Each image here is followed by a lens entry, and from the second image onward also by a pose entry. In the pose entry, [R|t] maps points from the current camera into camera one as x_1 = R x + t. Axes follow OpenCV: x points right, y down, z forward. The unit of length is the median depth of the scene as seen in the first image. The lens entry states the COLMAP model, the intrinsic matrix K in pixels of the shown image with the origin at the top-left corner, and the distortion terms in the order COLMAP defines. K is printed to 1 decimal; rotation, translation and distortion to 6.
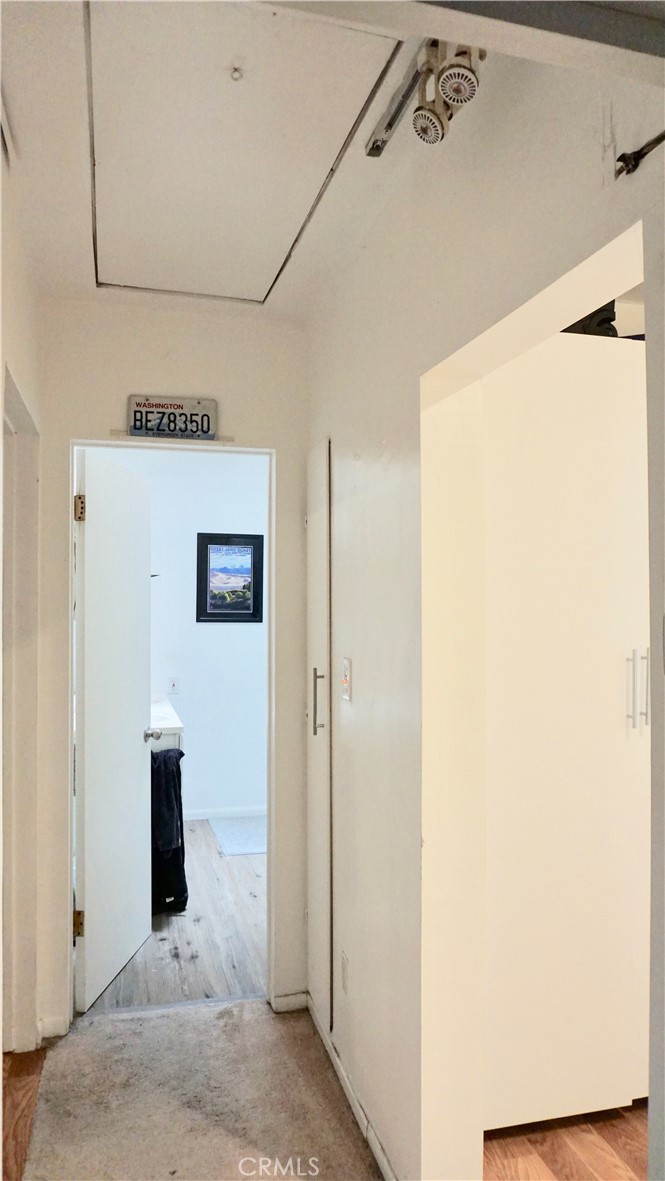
lens RADIAL K [[787.5, 0, 335.5], [0, 787.5, 595.5], [0, 0, 1]] dist [-0.049940, 0.022184]
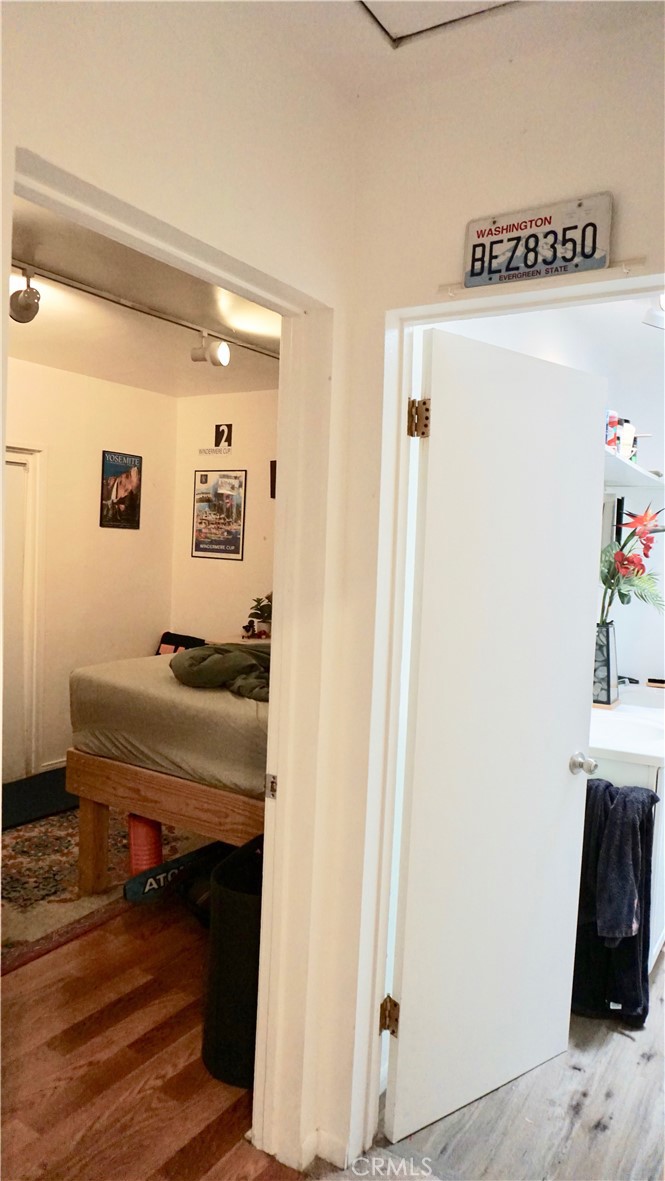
lens RADIAL K [[787.5, 0, 335.9], [0, 787.5, 586.7], [0, 0, 1]] dist [-0.049940, 0.022184]
pose [[0.673089, 0.064458, -0.736747, 0.128675], [-0.031600, 0.997791, 0.058427, -0.005852], [0.738886, -0.016045, 0.673639, 0.507195]]
